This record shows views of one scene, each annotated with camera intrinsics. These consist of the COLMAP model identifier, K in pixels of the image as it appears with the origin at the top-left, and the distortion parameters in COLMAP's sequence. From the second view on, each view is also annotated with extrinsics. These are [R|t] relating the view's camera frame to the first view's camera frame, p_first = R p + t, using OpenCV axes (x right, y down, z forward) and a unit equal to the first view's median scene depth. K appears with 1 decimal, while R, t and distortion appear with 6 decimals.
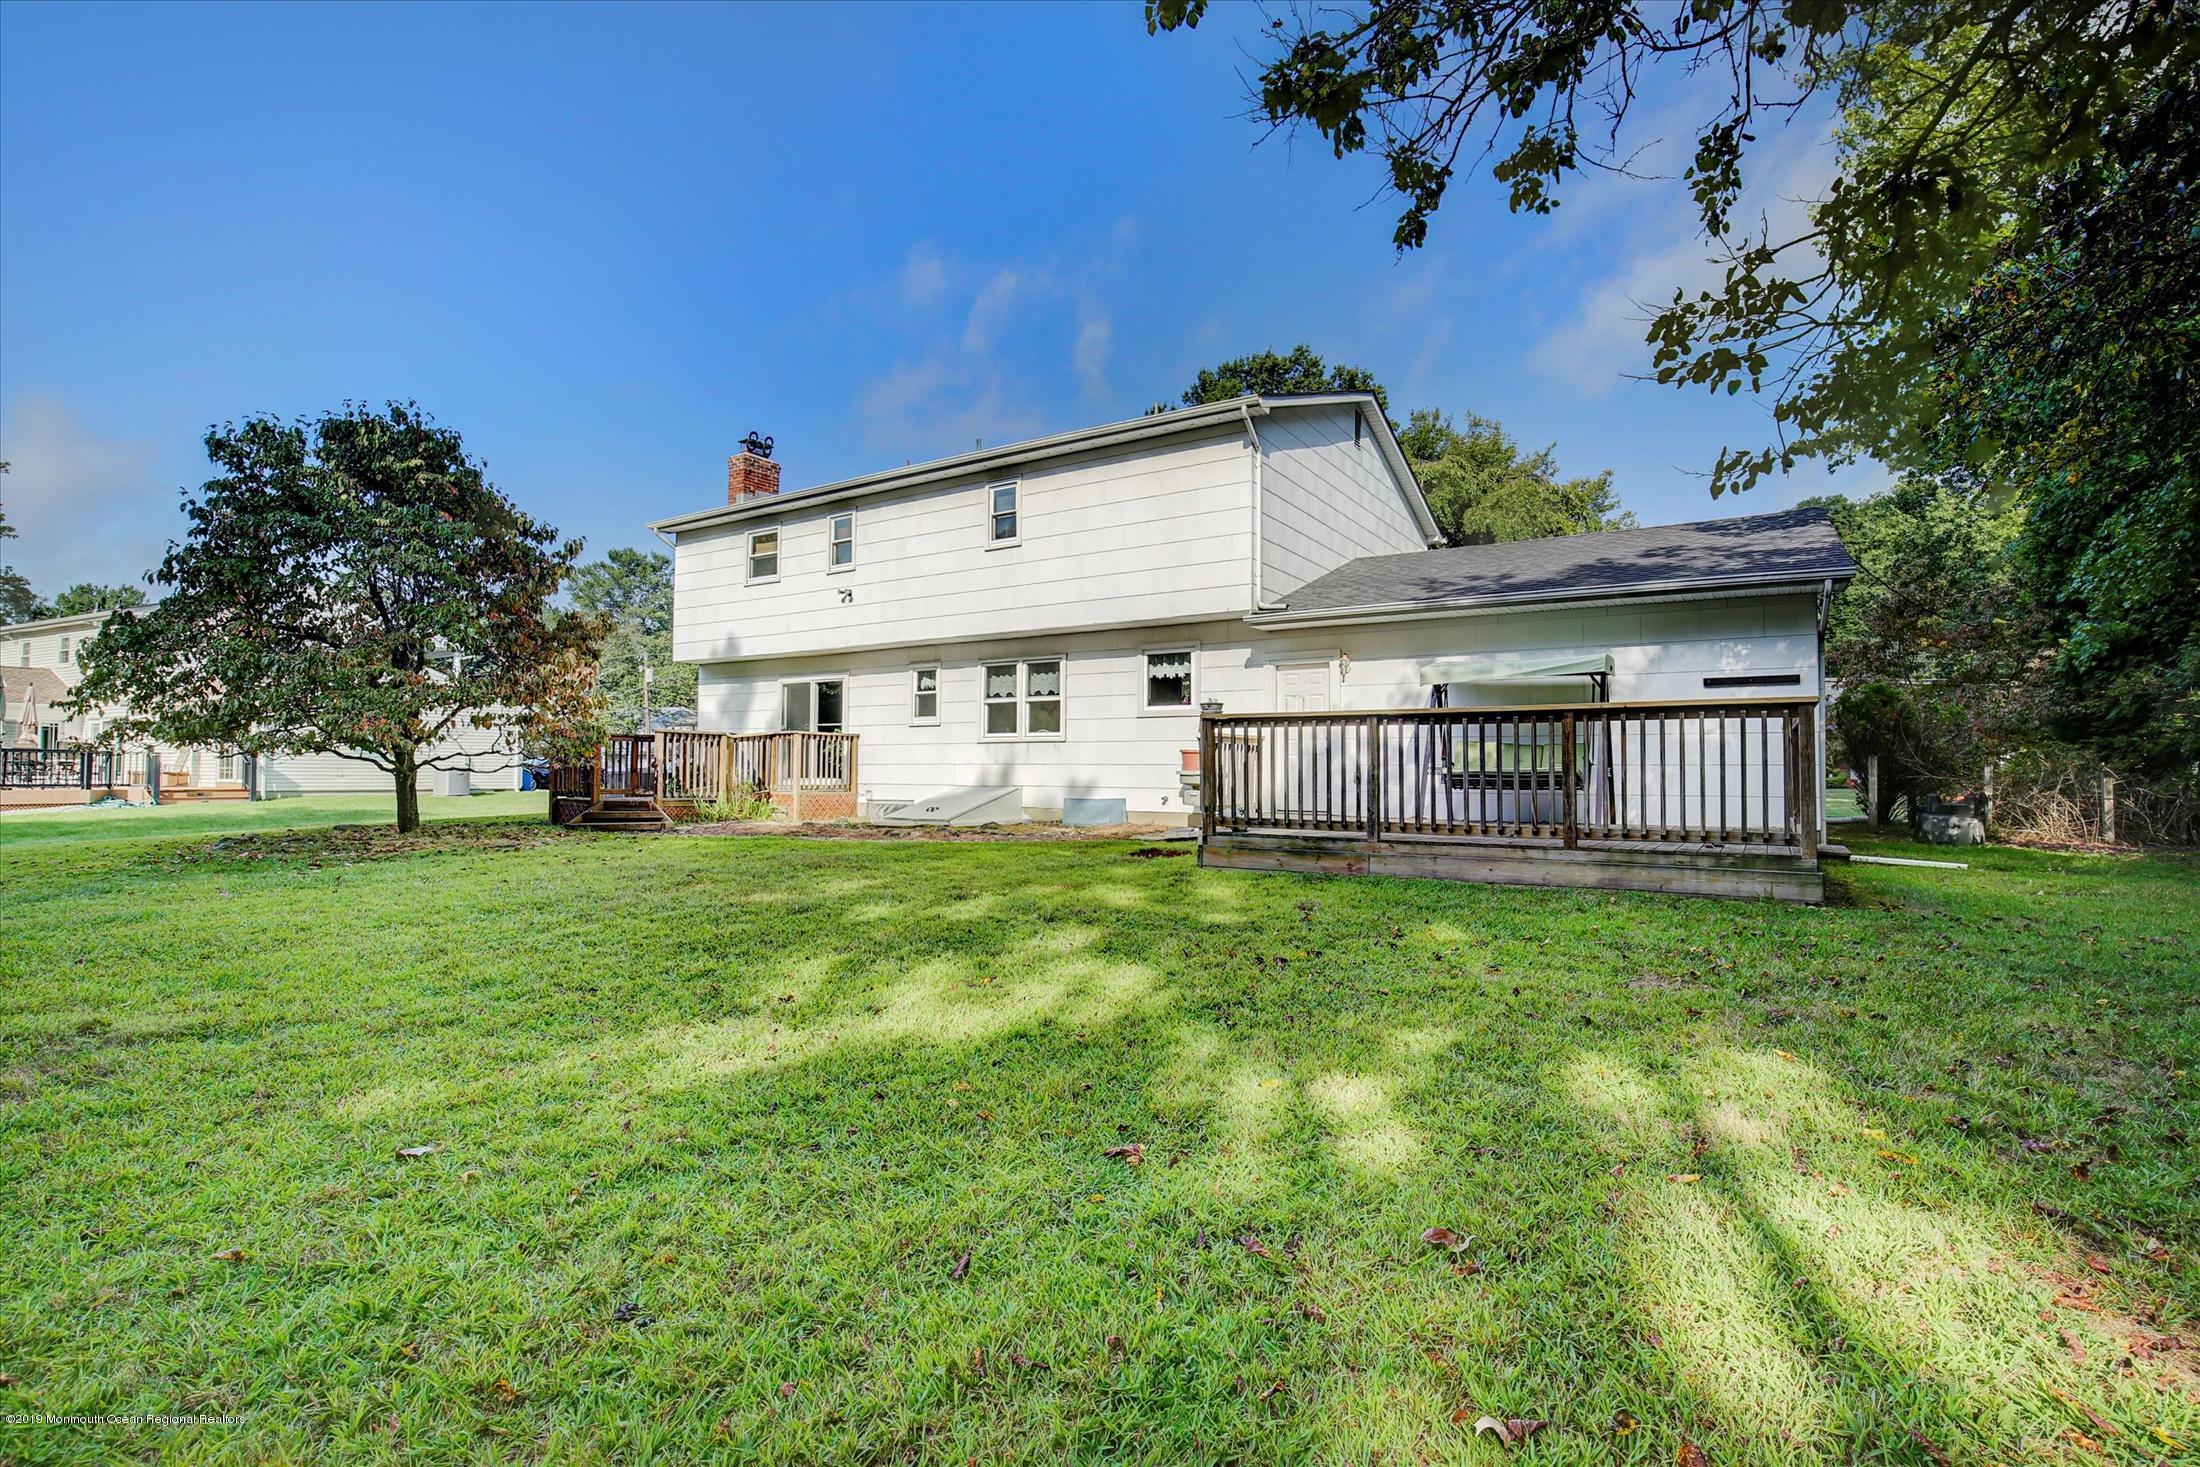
lens RADIAL K [[1019.0, 0, 1100.0], [0, 1019.0, 733.5], [0, 0, 1]] dist [-0.019937, -0.000011]
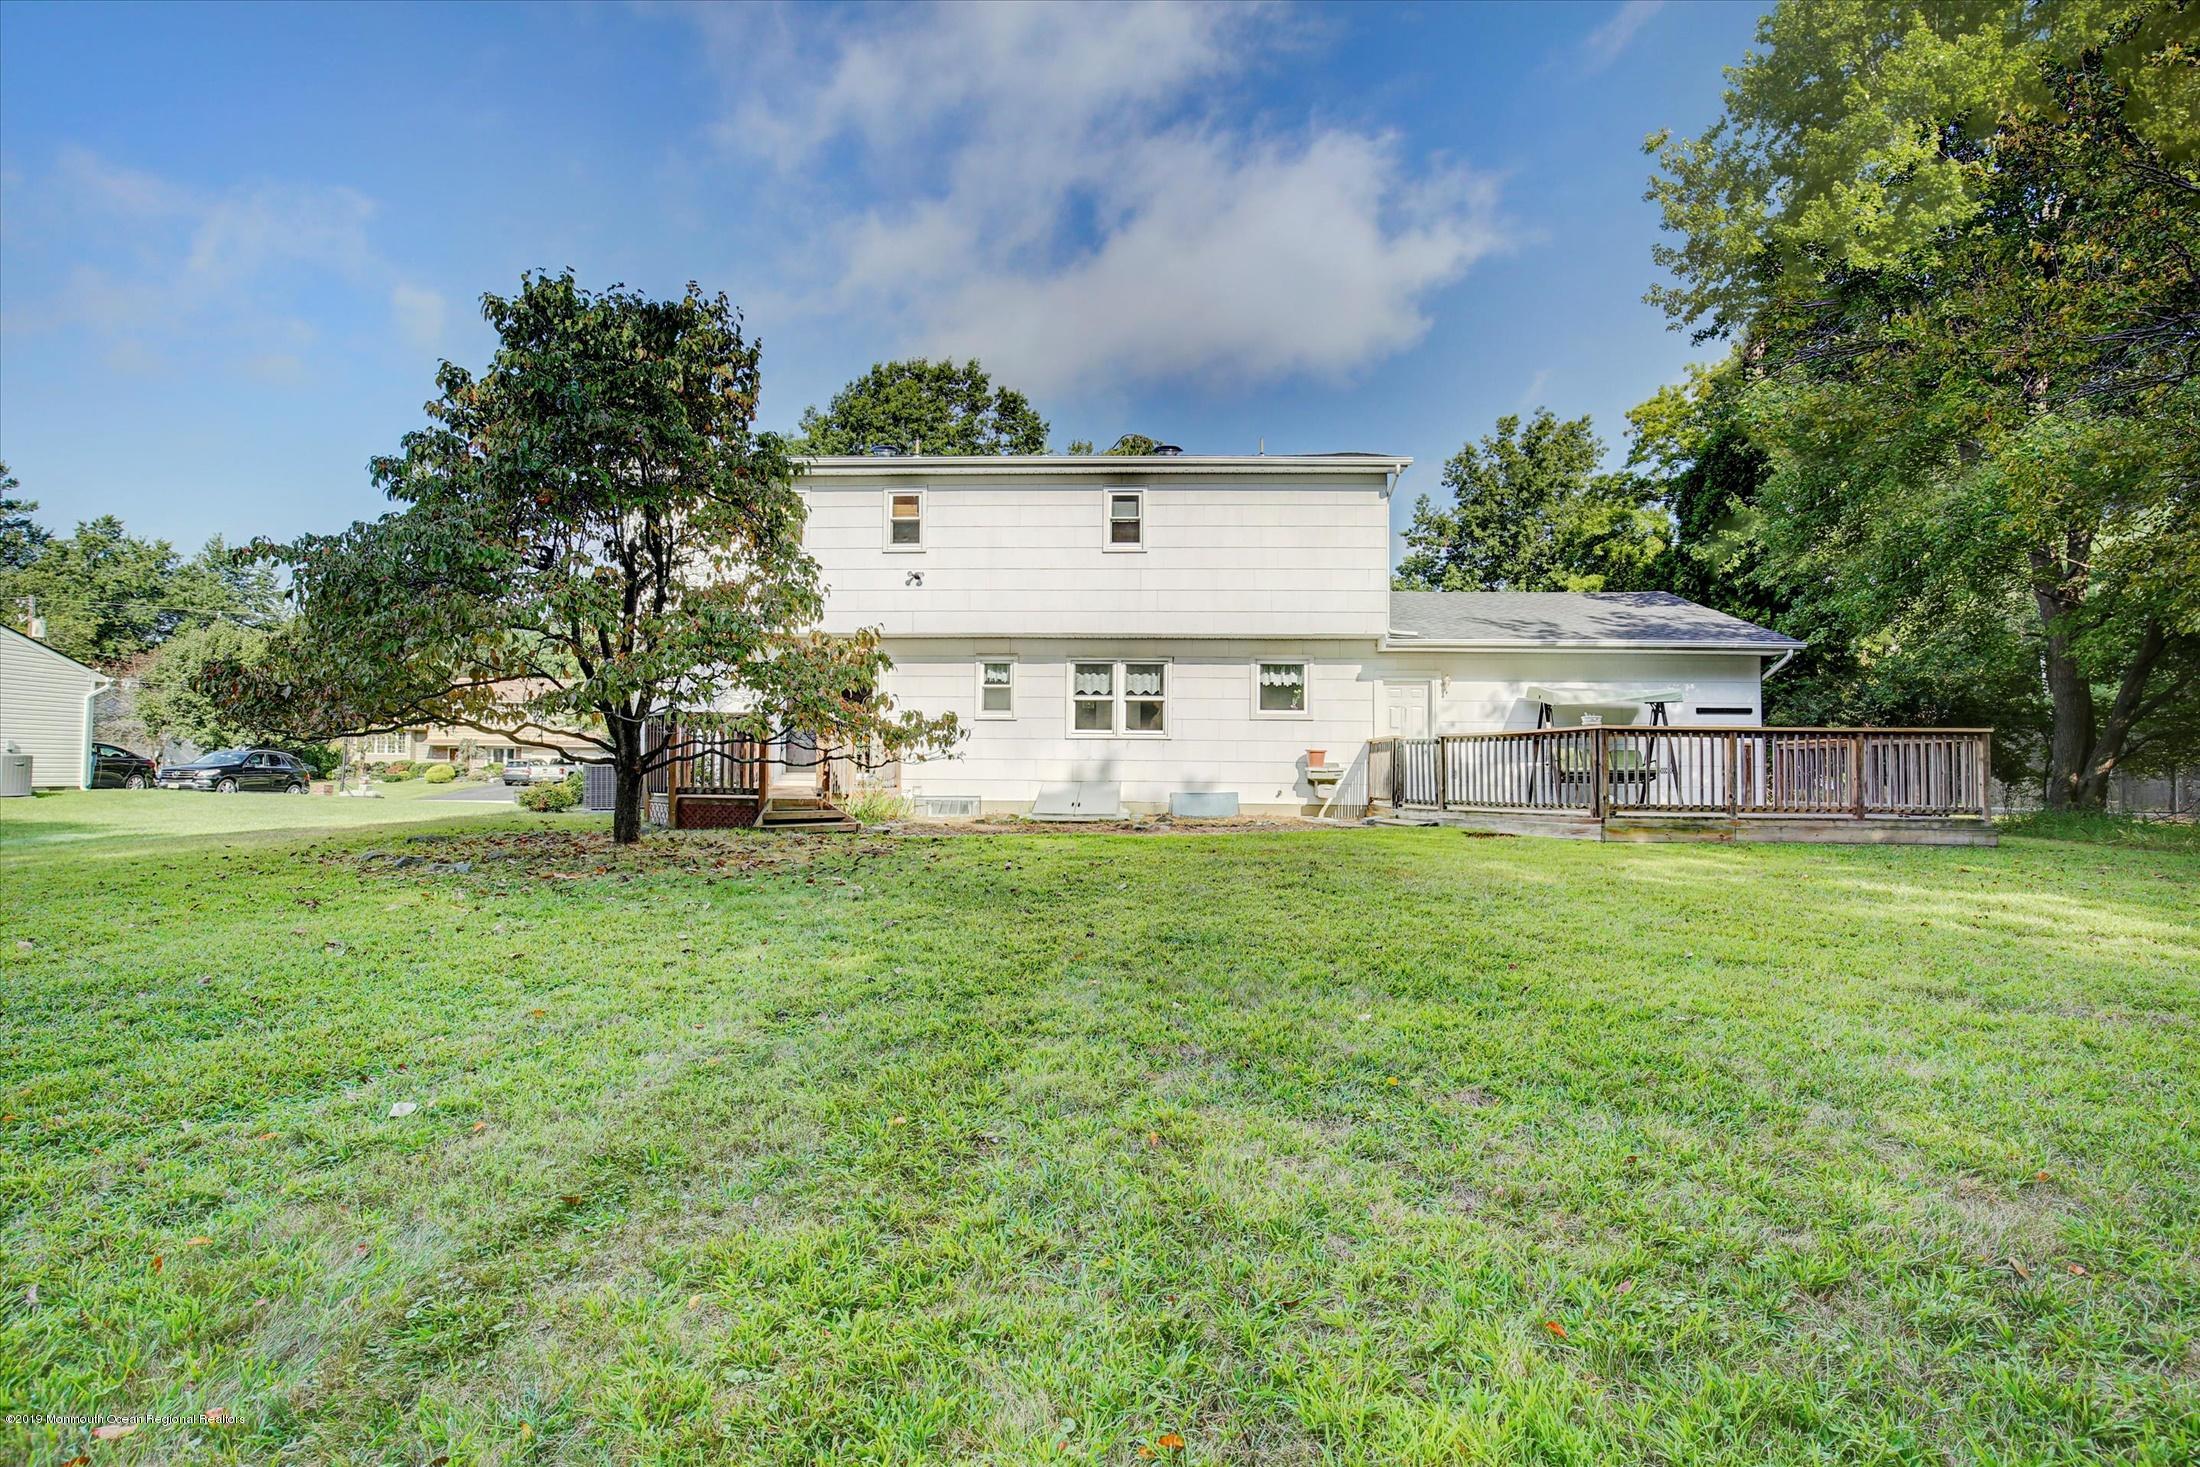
lens RADIAL K [[1000.3, 0, 1100.0], [0, 1000.3, 733.5], [0, 0, 1]] dist [-0.022688, 0.000101]
pose [[0.859343, 0.021796, 0.510934, -0.627221], [-0.024188, 0.999705, -0.001964, 0.005339], [-0.510827, -0.010671, 0.859617, 0.135279]]
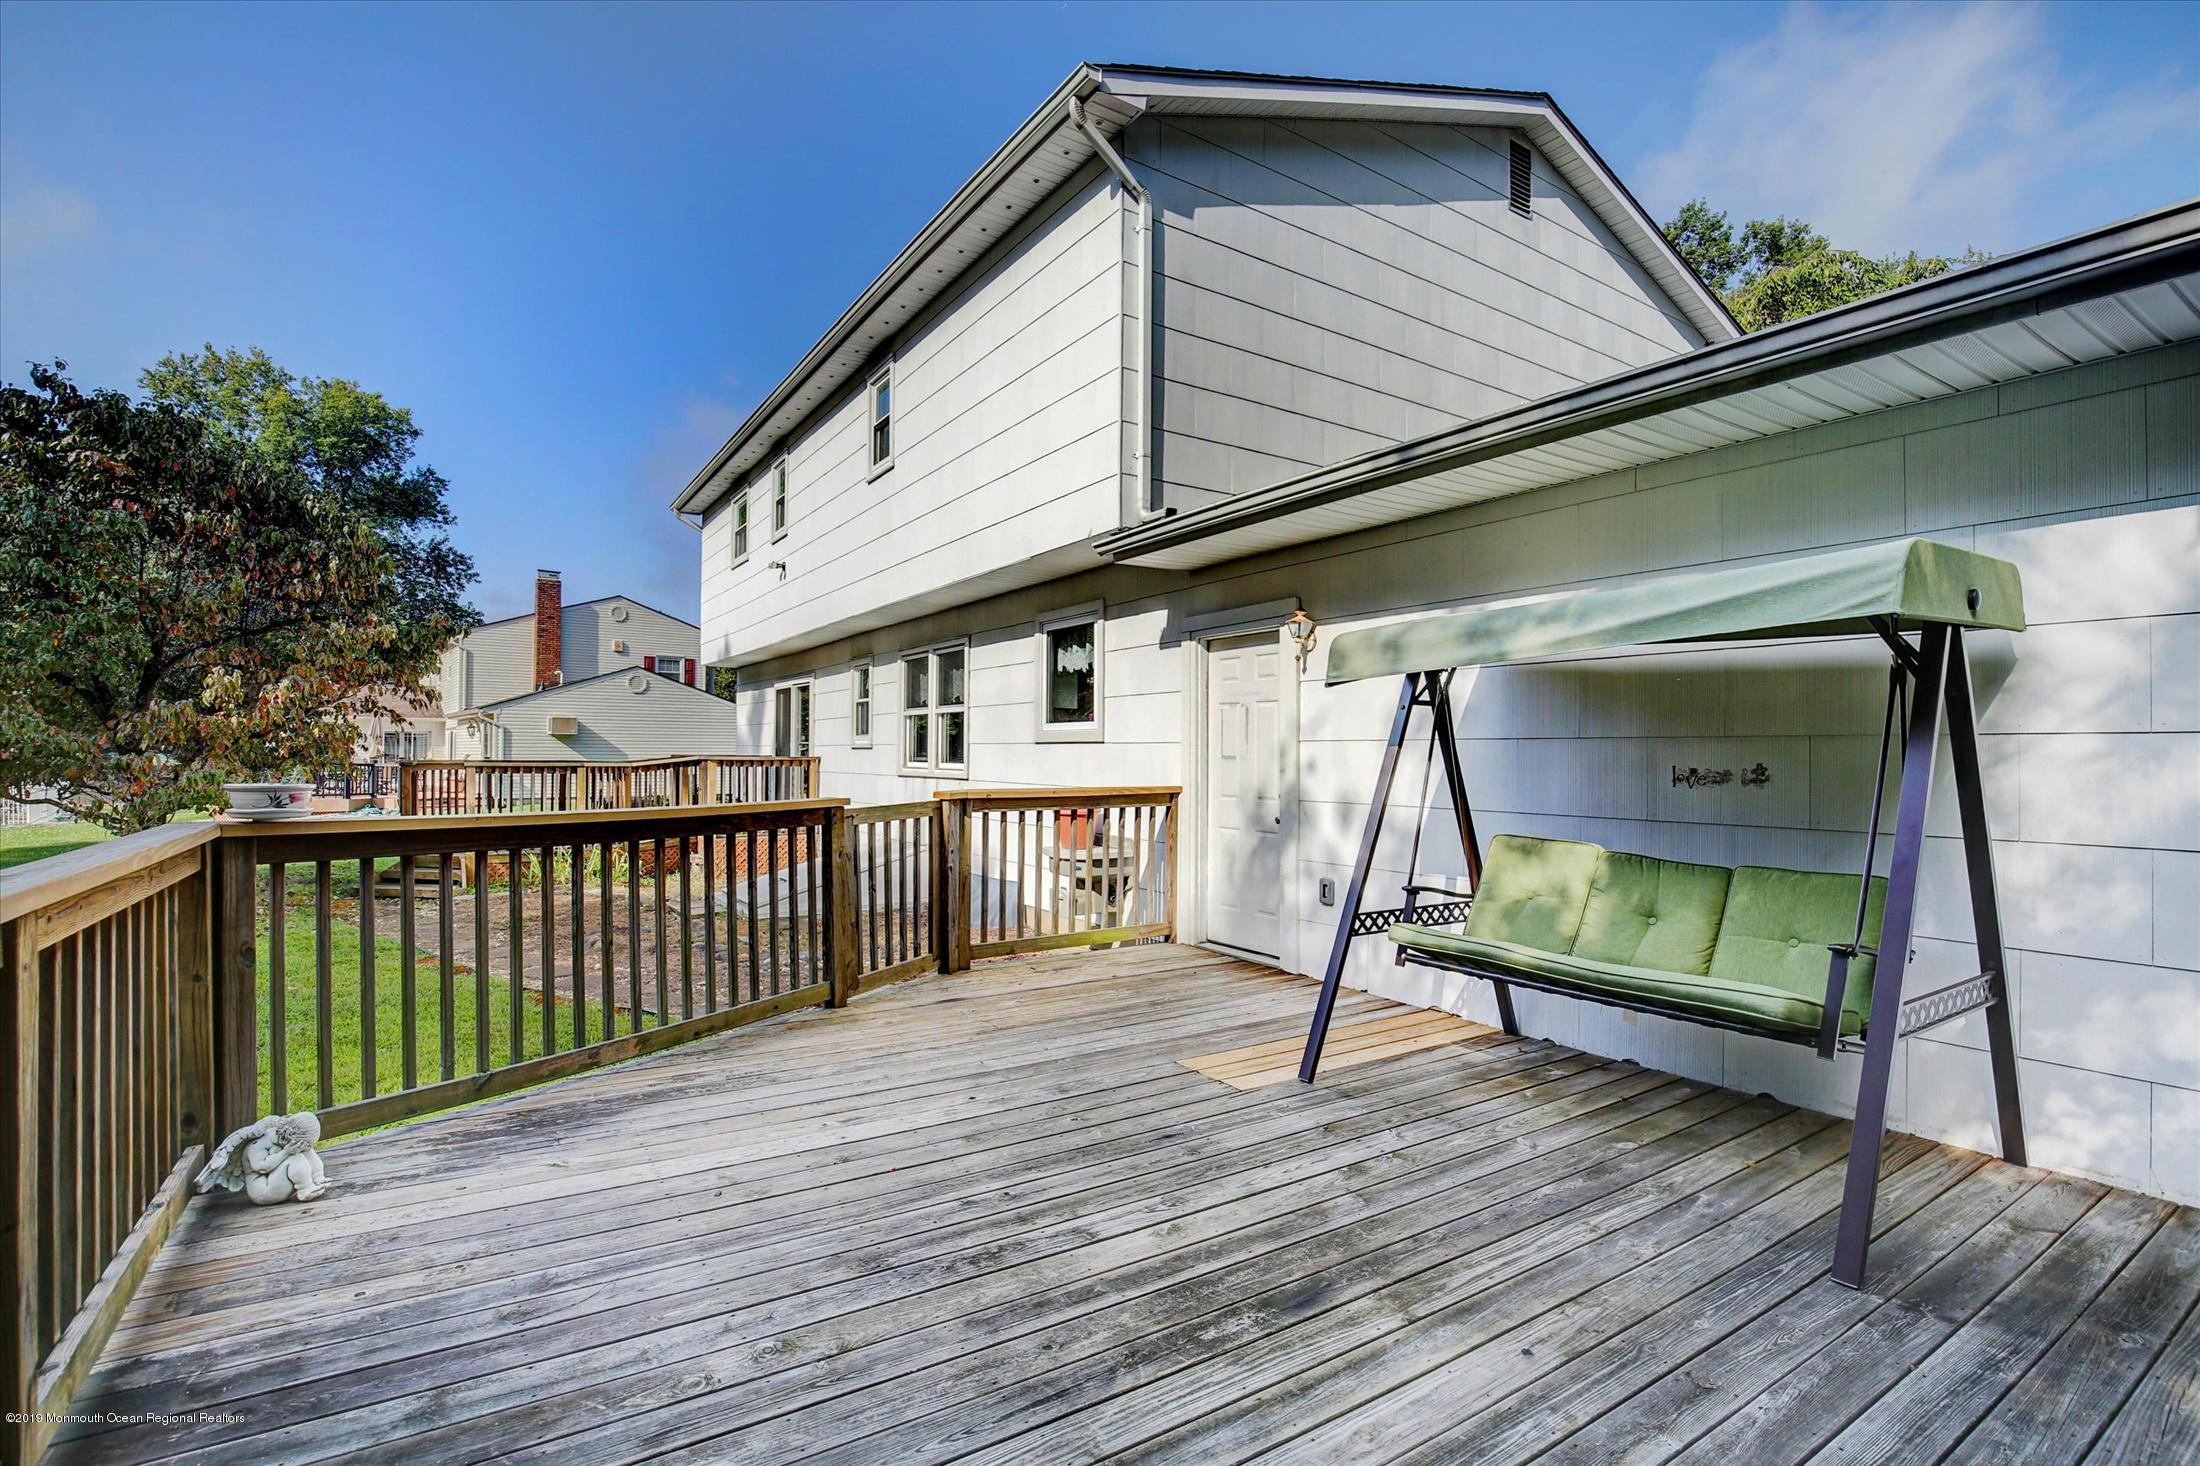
lens RADIAL K [[1000.3, 0, 1100.0], [0, 1000.3, 733.0], [0, 0, 1]] dist [-0.022688, 0.000101]
pose [[0.913414, -0.007984, -0.406952, 0.280842], [0.013777, 0.999841, 0.011306, -0.025706], [0.406798, -0.015934, 0.913379, 0.476925]]
